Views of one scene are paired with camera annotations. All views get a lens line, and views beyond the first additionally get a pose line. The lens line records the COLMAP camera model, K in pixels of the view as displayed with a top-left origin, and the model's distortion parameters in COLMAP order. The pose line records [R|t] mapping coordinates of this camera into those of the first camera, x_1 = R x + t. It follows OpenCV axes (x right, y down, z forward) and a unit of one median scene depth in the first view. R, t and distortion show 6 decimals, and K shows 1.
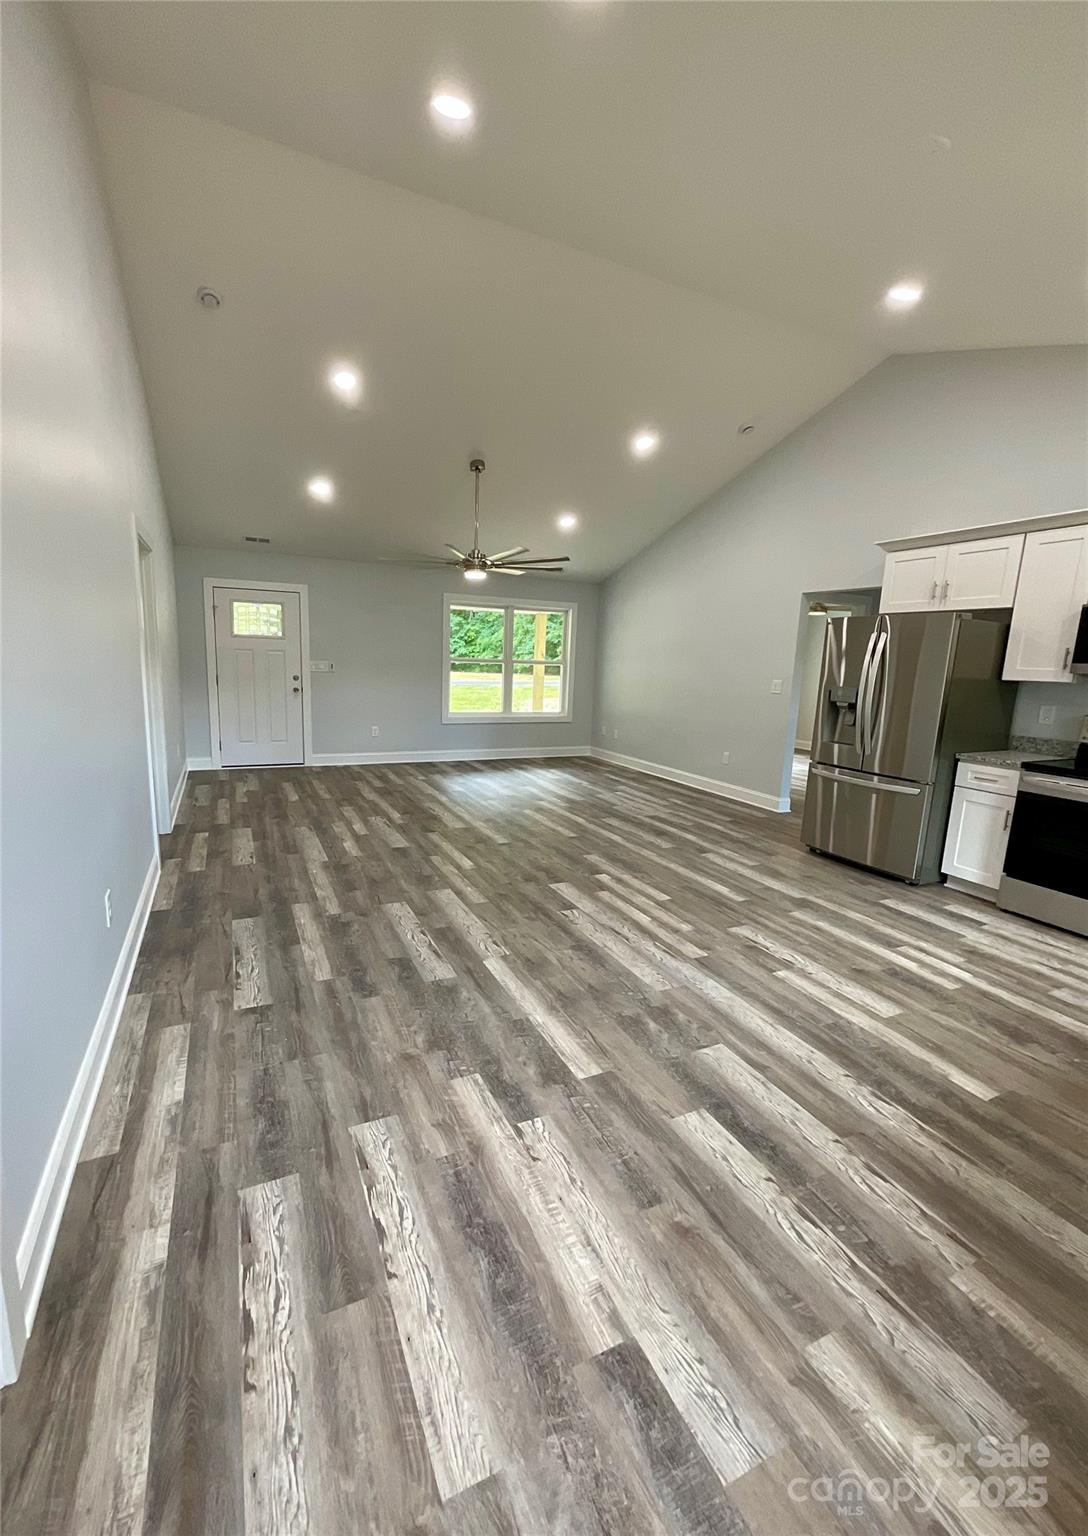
lens RADIAL K [[621.5, 0, 508.0], [0, 621.5, 766.2], [0, 0, 1]] dist [-0.001215, 0.000717]
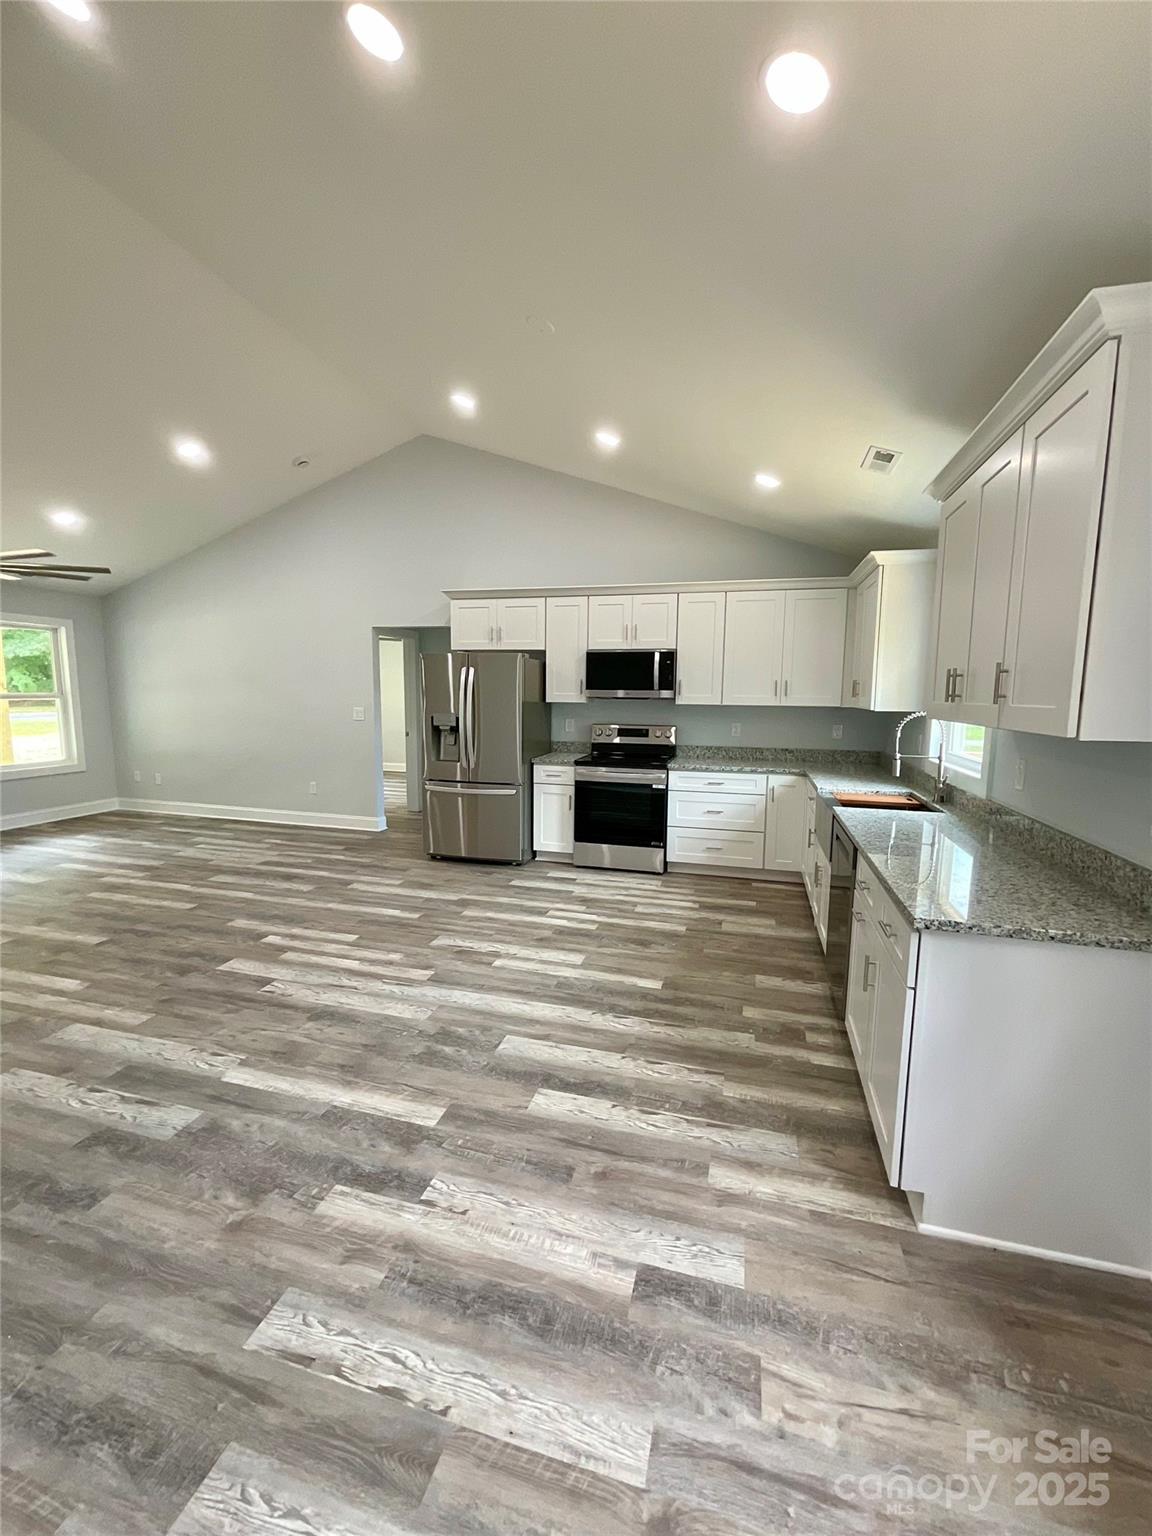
lens RADIAL K [[625.1, 0, 576.0], [0, 625.1, 768.0], [0, 0, 1]] dist [-0.000946, 0.000824]
pose [[0.638494, -0.119259, 0.760330, -0.297876], [0.141484, 0.989273, 0.036357, -0.047747], [-0.756510, 0.084360, 0.648518, 0.089436]]
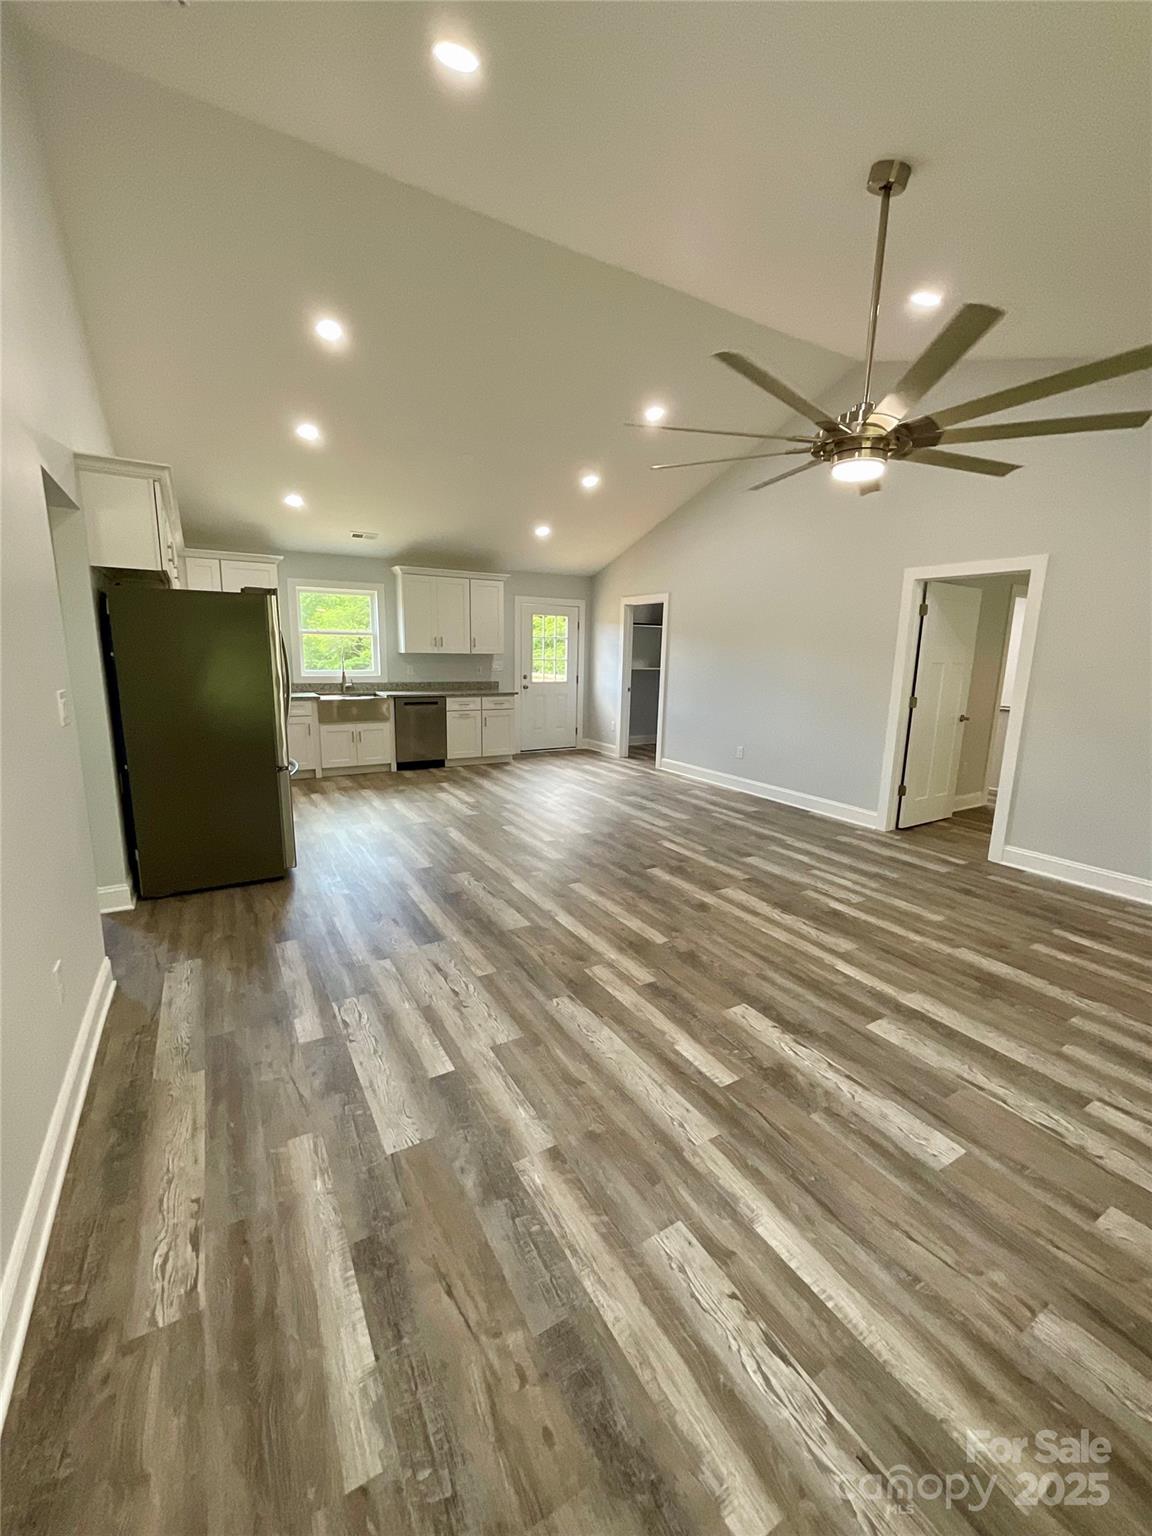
lens RADIAL K [[636.0, 0, 576.0], [0, 636.0, 768.0], [0, 0, 1]] dist [-0.001119, 0.000420]
pose [[-0.991685, -0.036076, -0.123528, 0.343209], [-0.076787, 0.936177, 0.343040, -0.492557], [0.103269, 0.349673, -0.931163, 2.804122]]
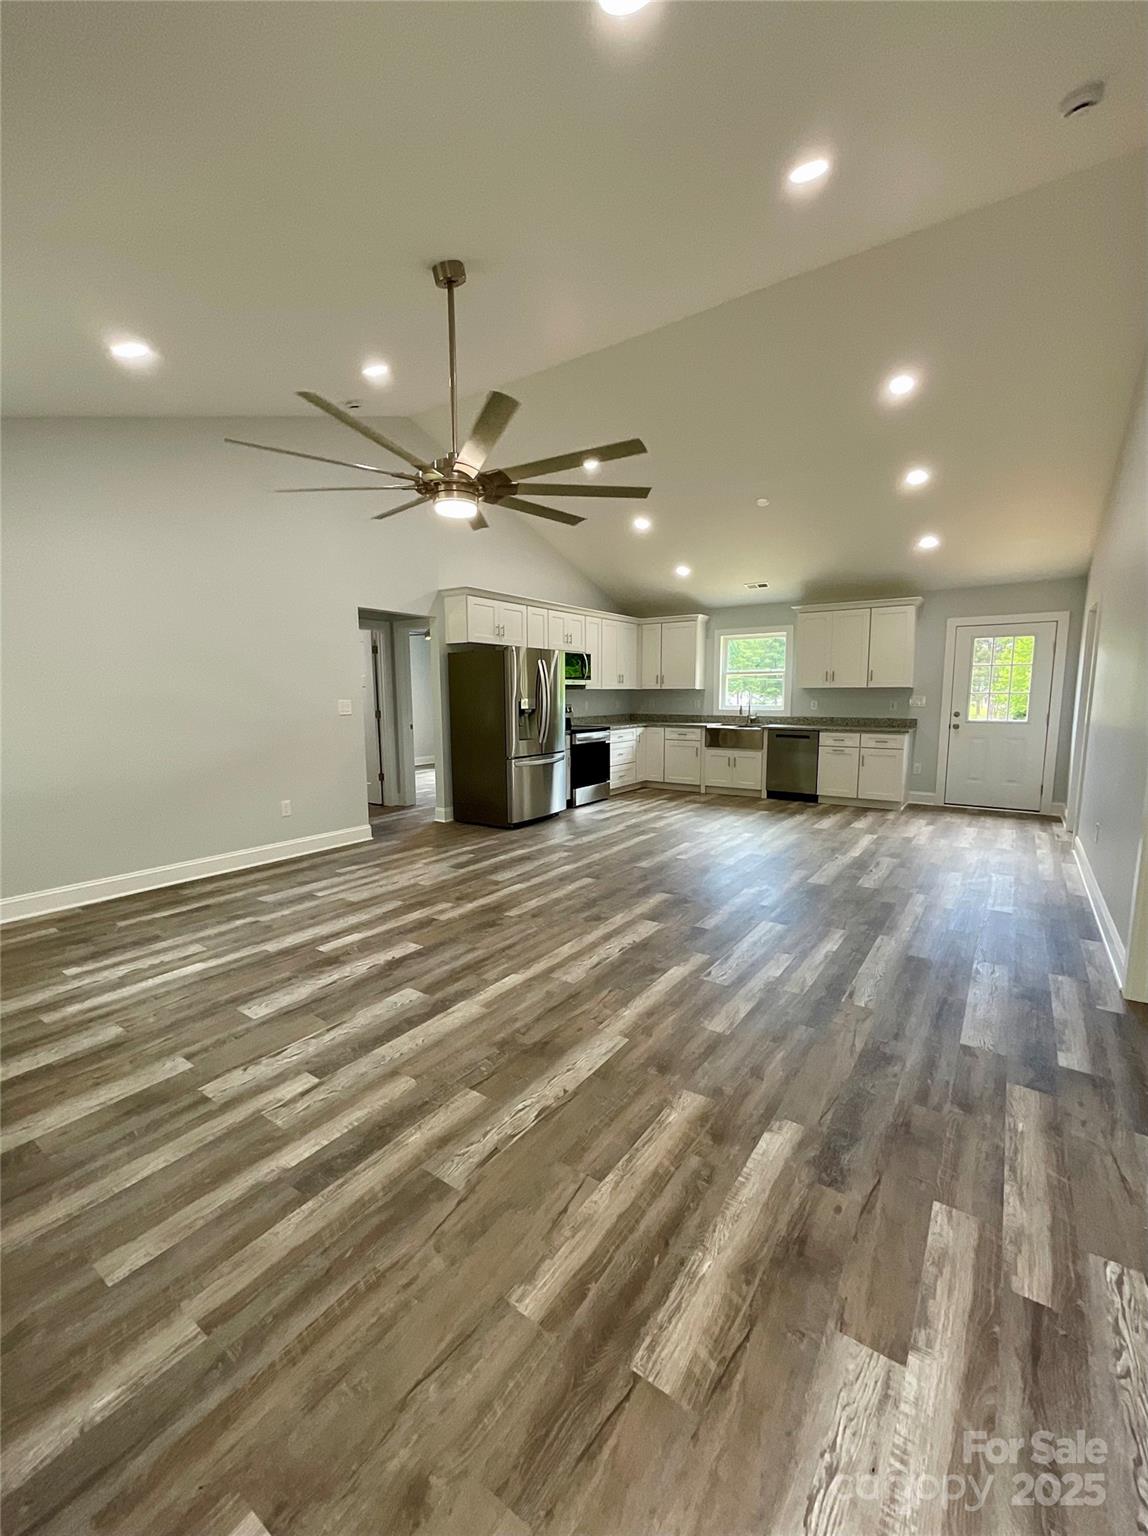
lens RADIAL K [[626.3, 0, 575.5], [0, 626.3, 783.9], [0, 0, 1]] dist [-0.000718, -0.000045]
pose [[-0.511343, -0.158838, 0.844570, -1.044381], [0.135154, 0.955677, 0.261562, -0.431301], [-0.848683, 0.247895, -0.467211, 2.336928]]
